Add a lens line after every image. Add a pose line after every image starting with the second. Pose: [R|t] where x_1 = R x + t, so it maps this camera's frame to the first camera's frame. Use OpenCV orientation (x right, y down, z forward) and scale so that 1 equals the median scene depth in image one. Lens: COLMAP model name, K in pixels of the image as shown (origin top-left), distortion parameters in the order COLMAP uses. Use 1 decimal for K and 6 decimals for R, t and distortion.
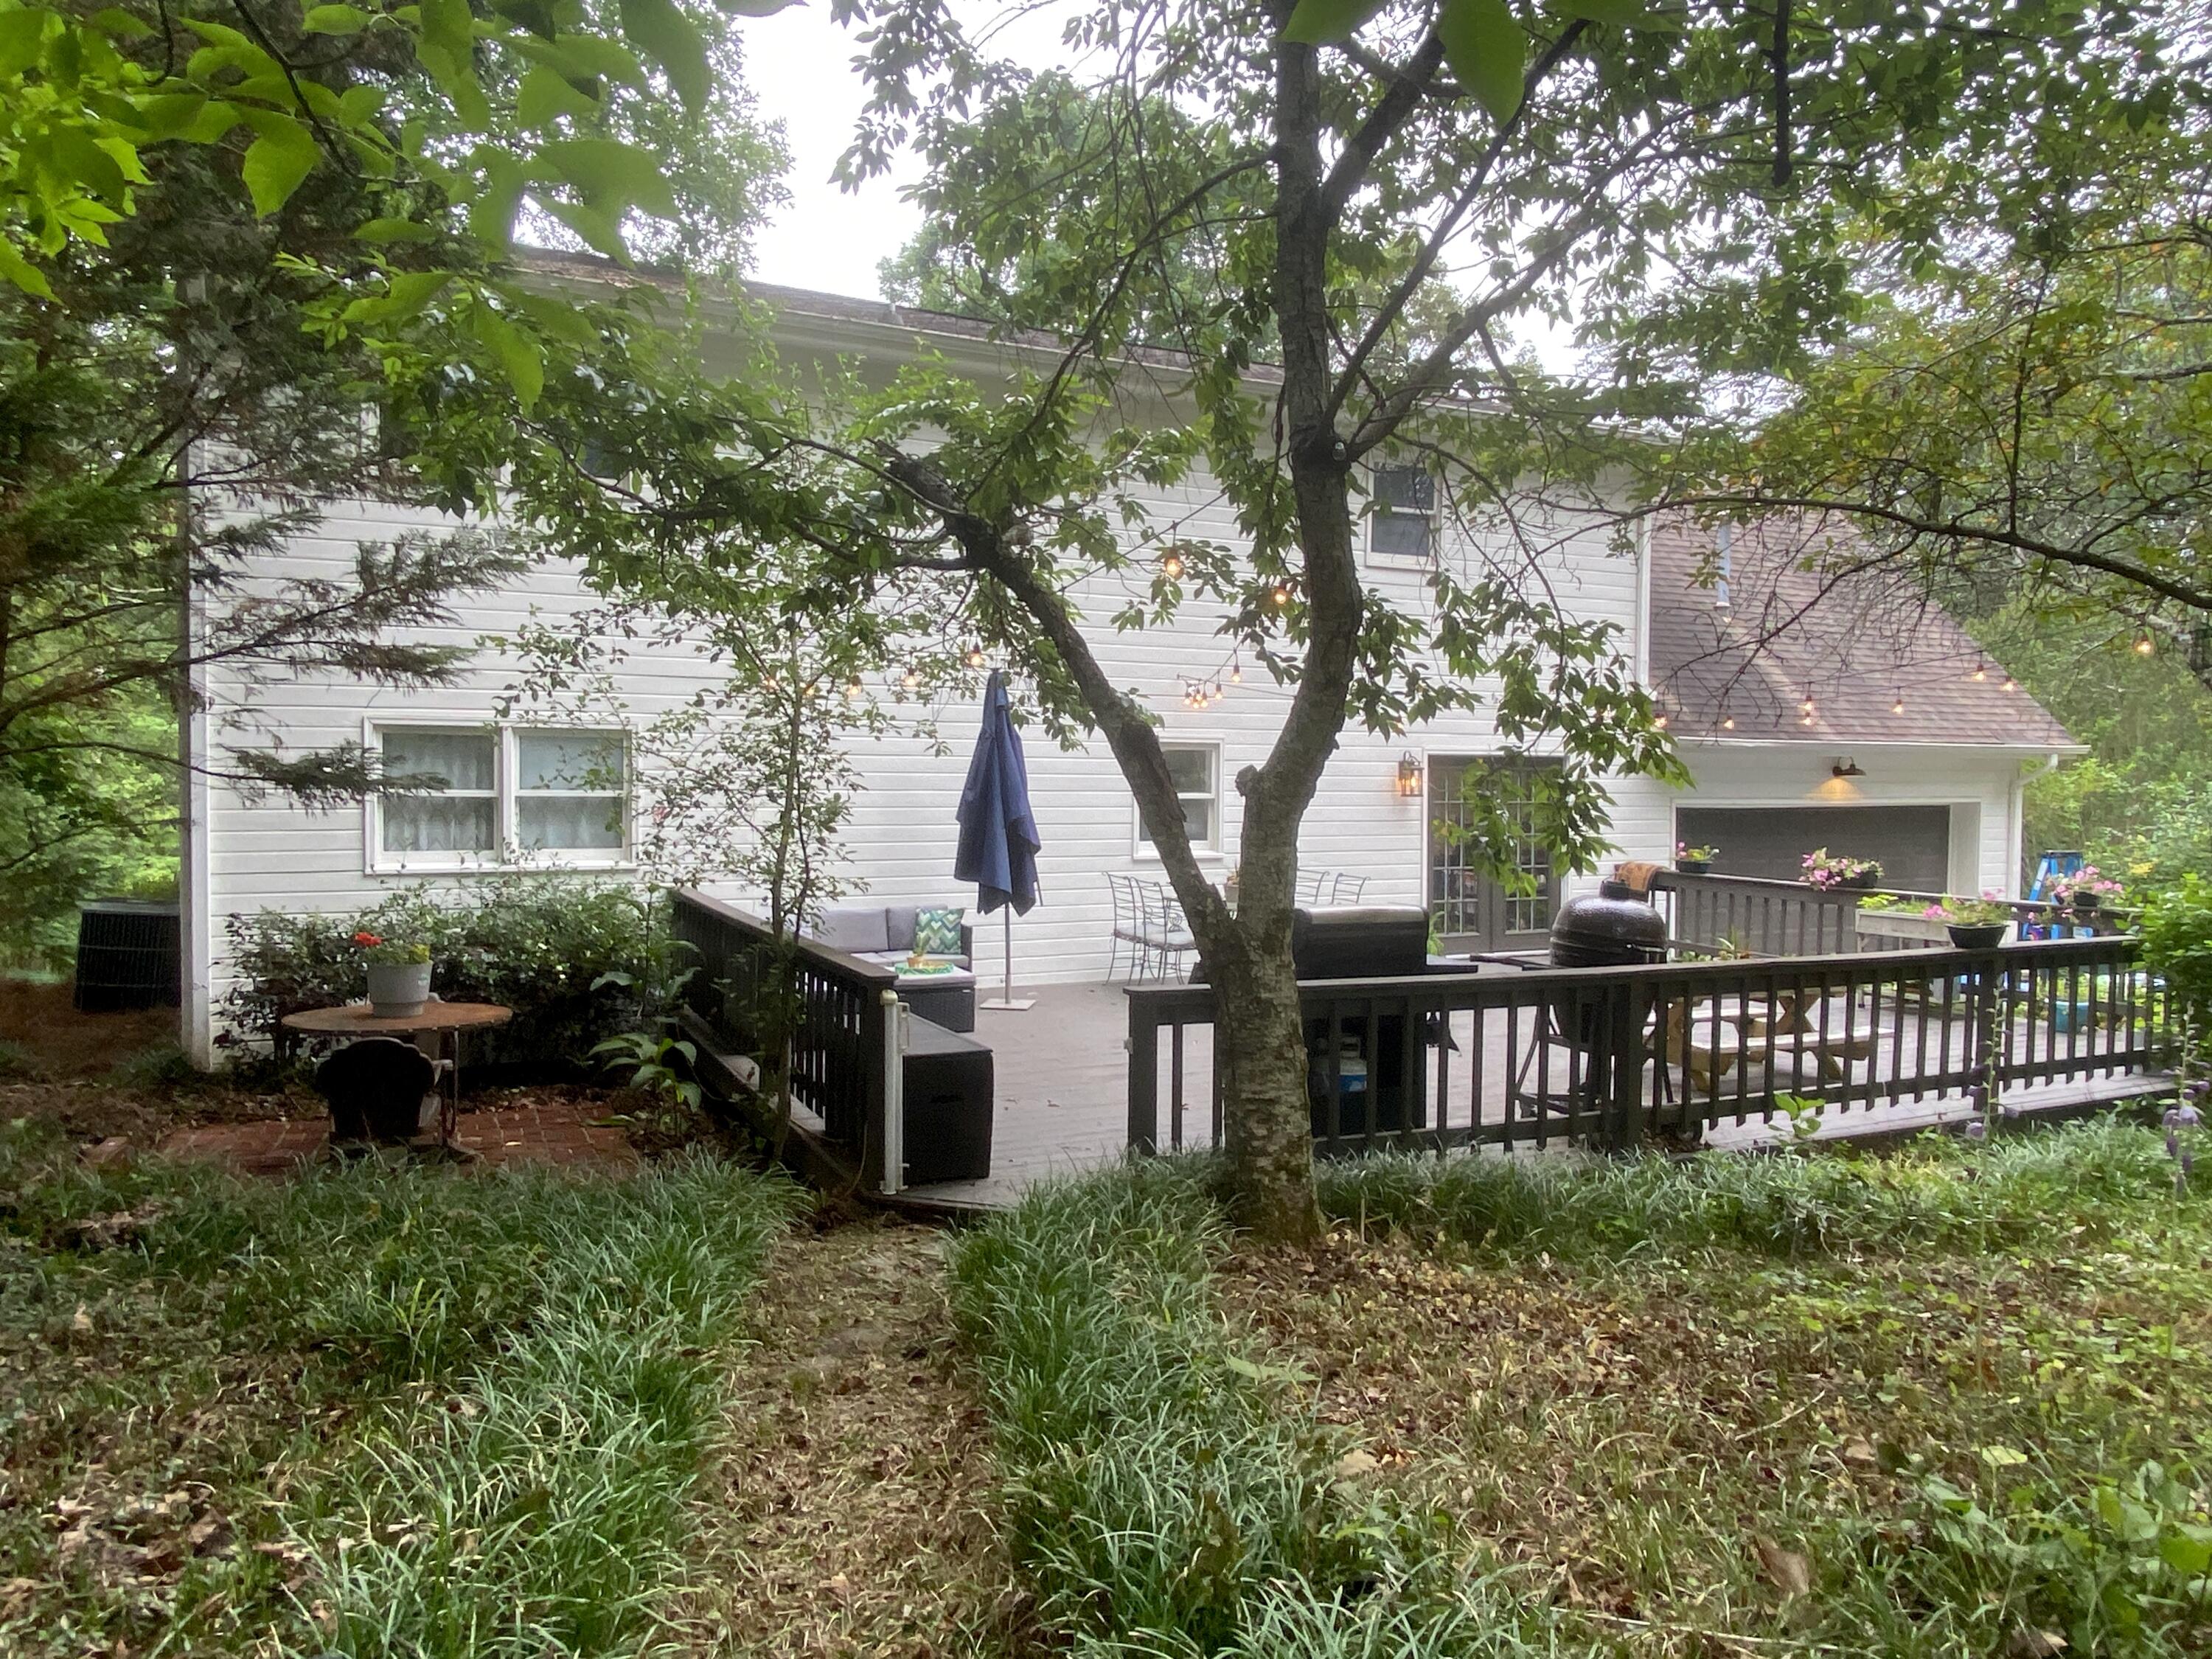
lens RADIAL K [[1408.2, 0, 1107.1], [0, 1408.2, 824.8], [0, 0, 1]] dist [0.001855, 0.065416]
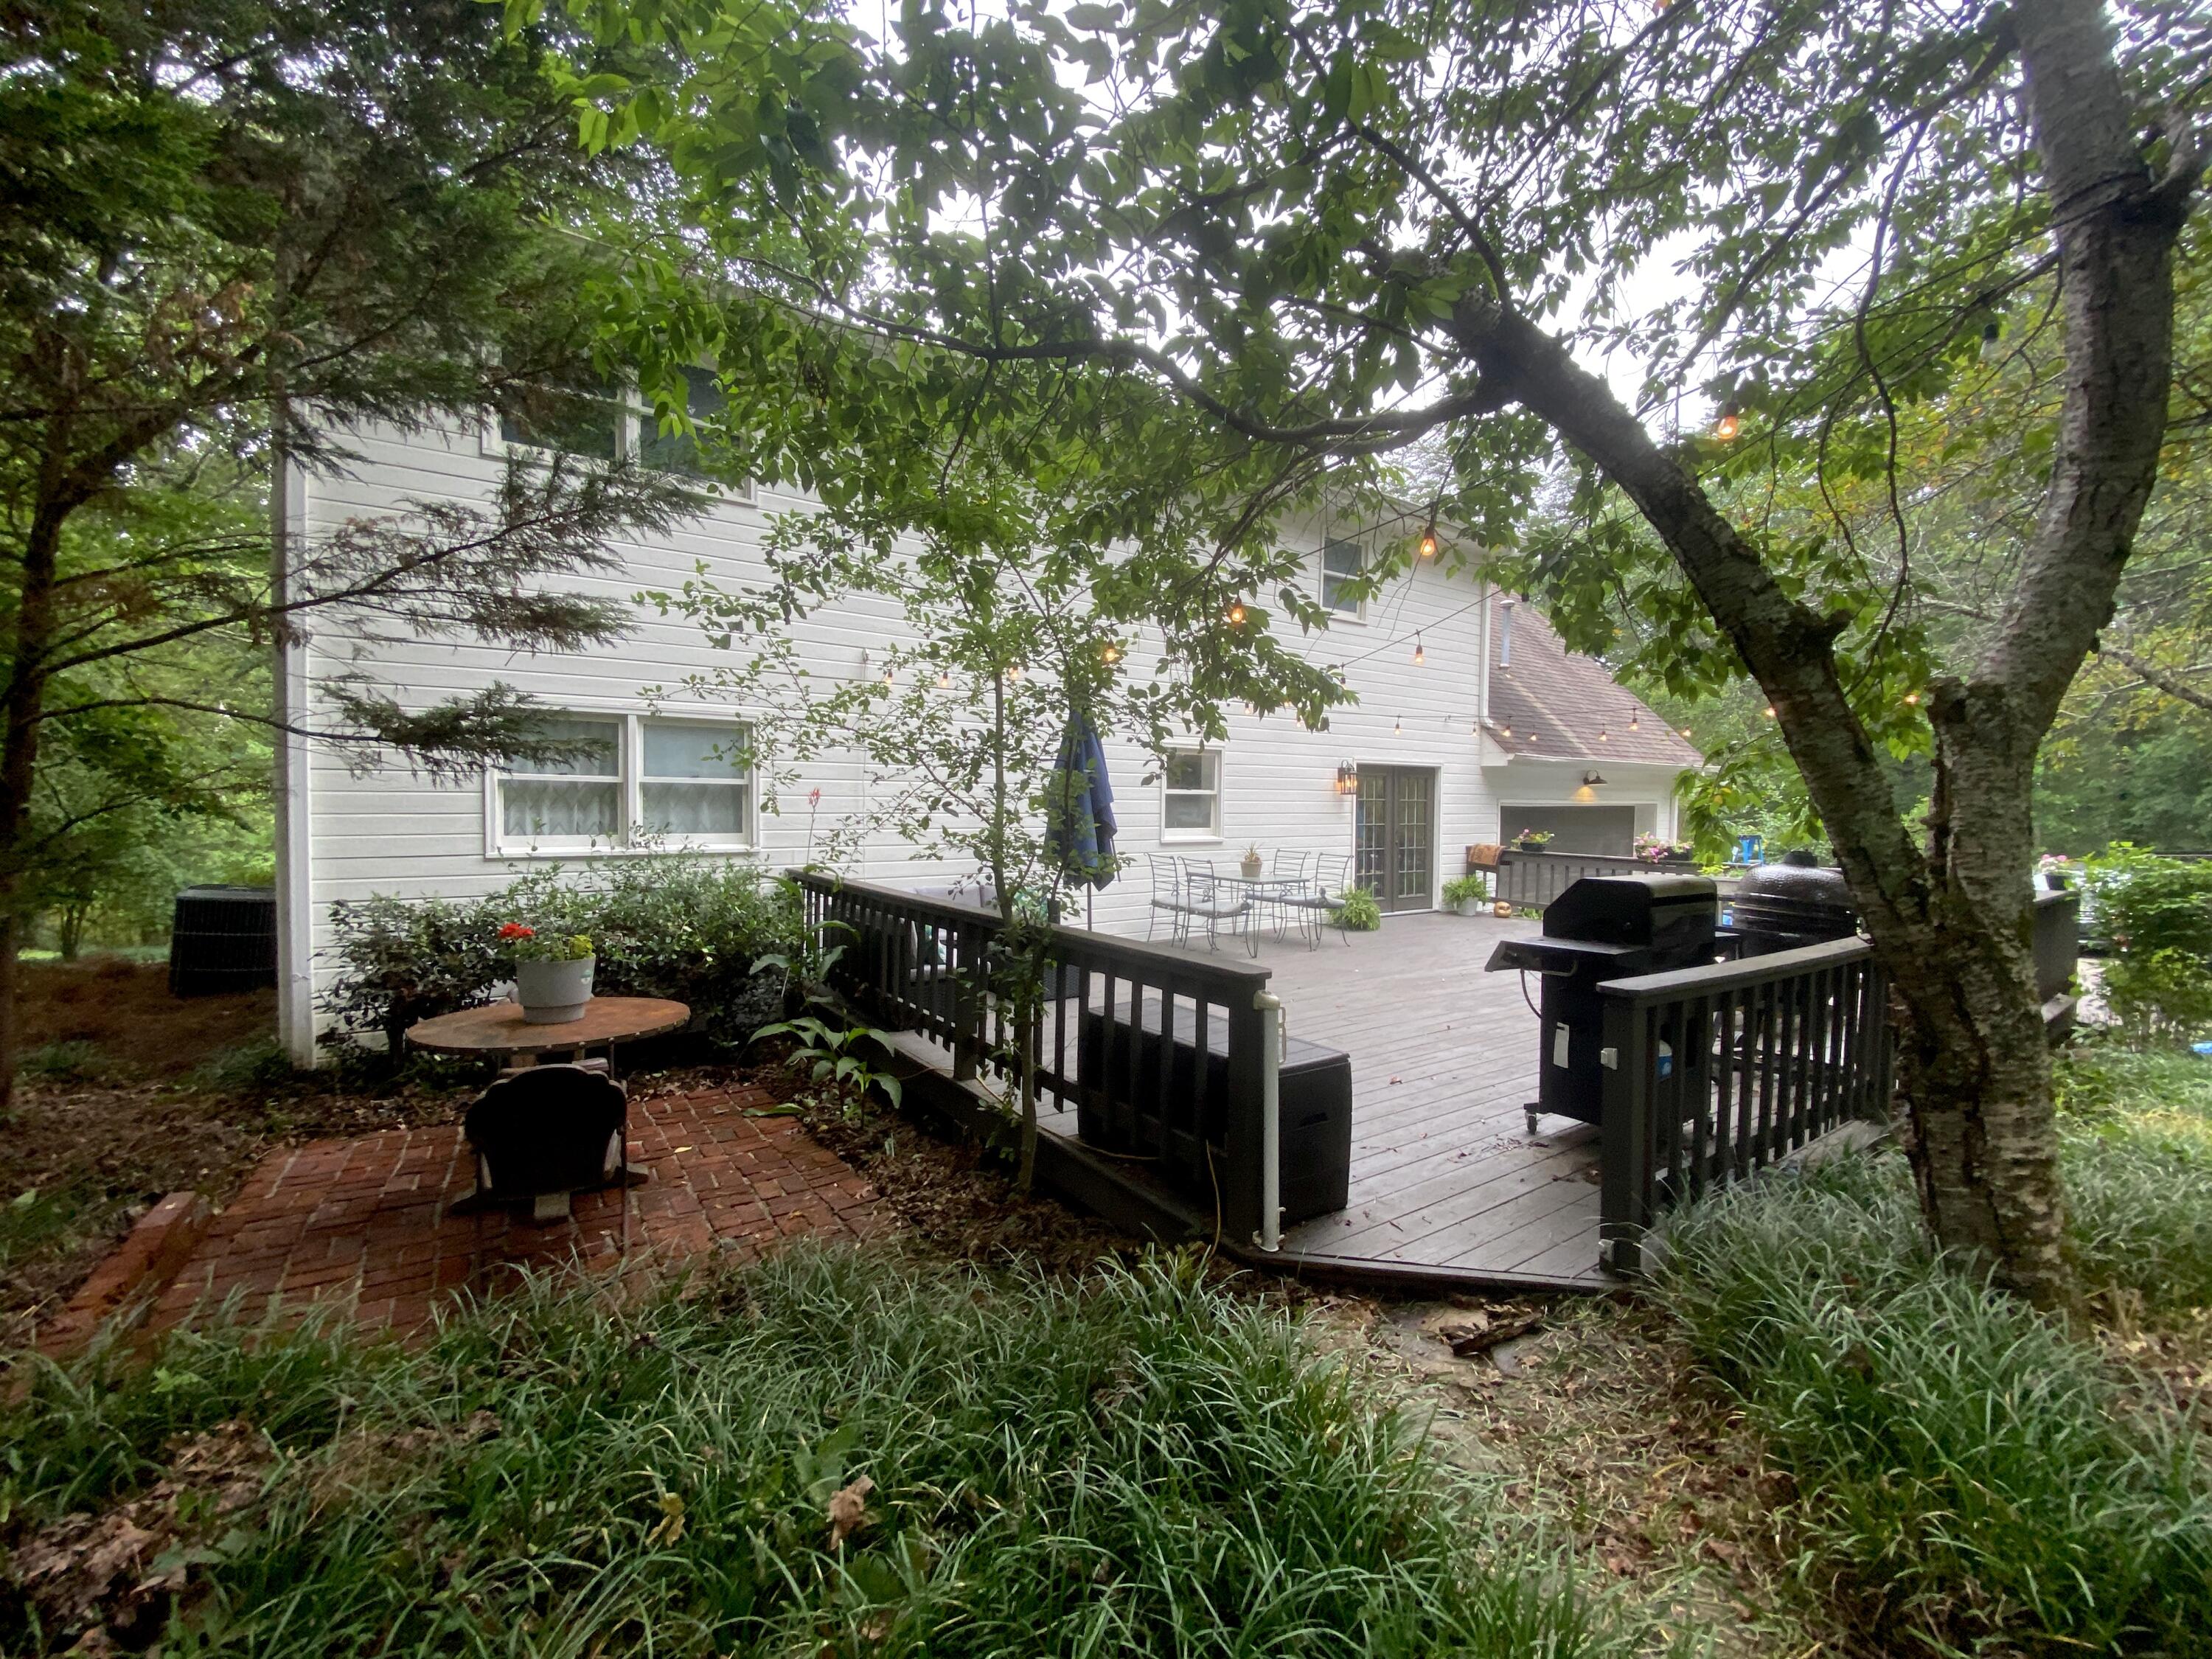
lens RADIAL K [[891.1, 0, 1106.0], [0, 891.1, 829.5], [0, 0, 1]] dist [0.011982, 0.000073]
pose [[0.987240, -0.004161, 0.159187, -0.213939], [0.004382, 0.999990, -0.001033, 0.018940], [-0.159181, 0.001717, 0.987248, 0.342276]]
